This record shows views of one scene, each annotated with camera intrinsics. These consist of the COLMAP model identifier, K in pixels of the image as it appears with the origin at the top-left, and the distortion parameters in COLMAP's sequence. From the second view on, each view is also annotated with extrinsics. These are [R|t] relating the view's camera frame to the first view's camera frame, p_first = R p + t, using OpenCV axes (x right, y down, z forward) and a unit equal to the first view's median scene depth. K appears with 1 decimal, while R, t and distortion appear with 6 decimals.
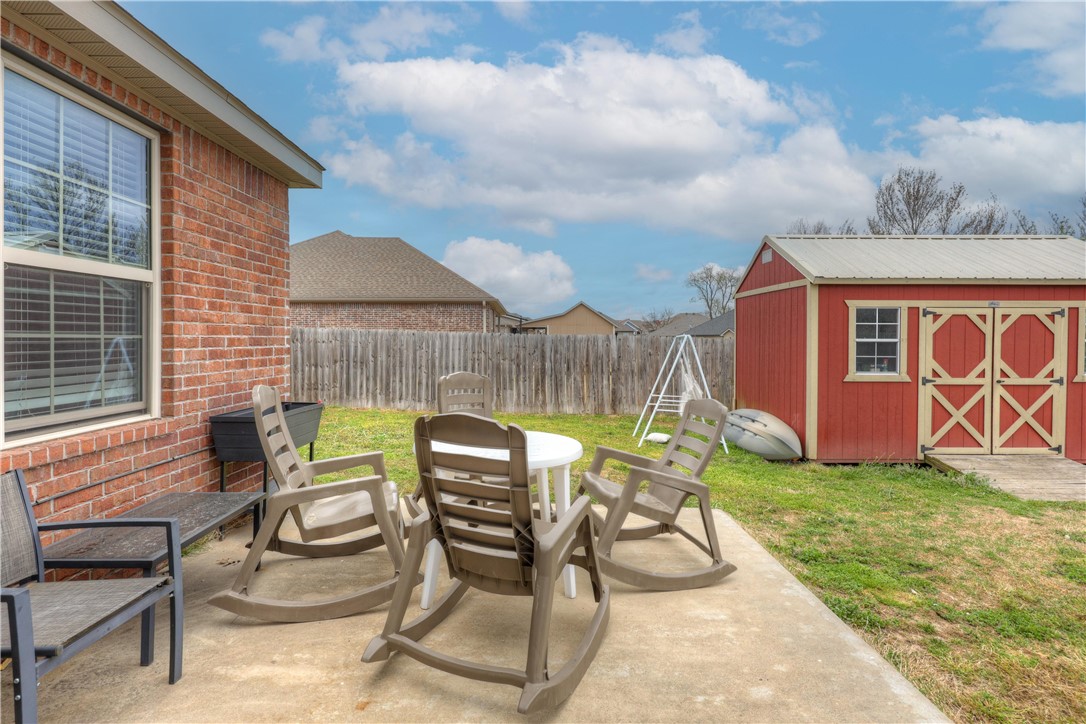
lens RADIAL K [[529.1, 0, 545.8], [0, 529.1, 342.4], [0, 0, 1]] dist [-0.000464, 0.000245]
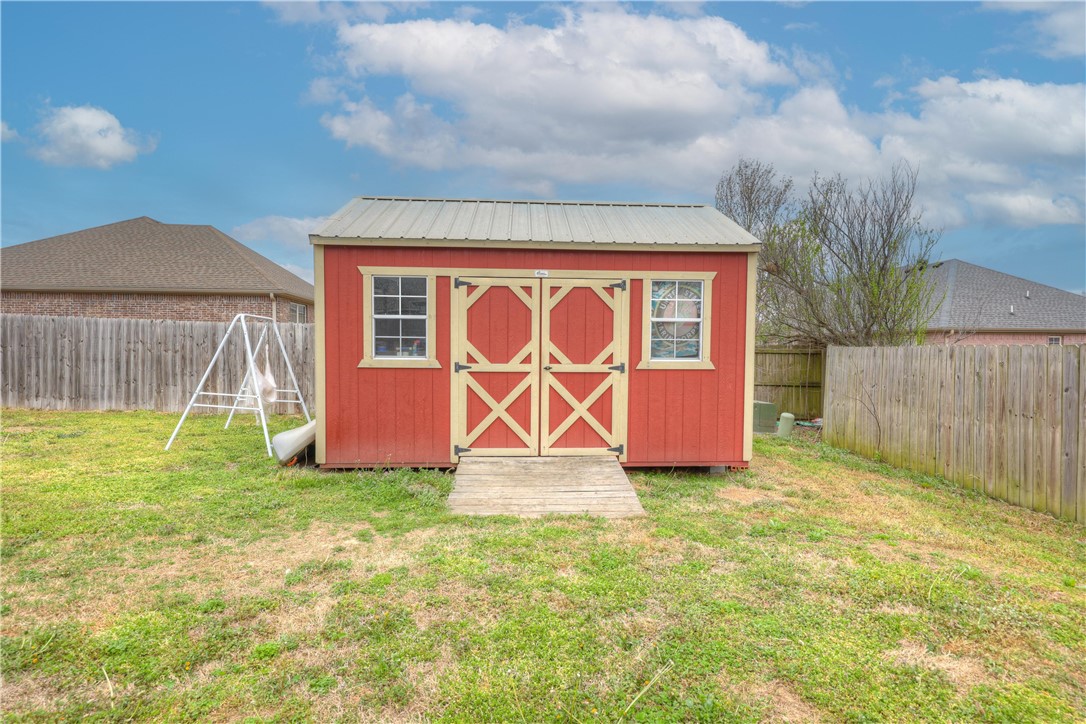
lens RADIAL K [[524.9, 0, 543.0], [0, 524.9, 362.0], [0, 0, 1]] dist [0.000695, -0.000345]
pose [[0.998364, 0.004520, 0.057007, 0.799664], [-0.005830, 0.999722, 0.022842, 0.045624], [-0.056888, -0.023137, 0.998112, 0.184043]]
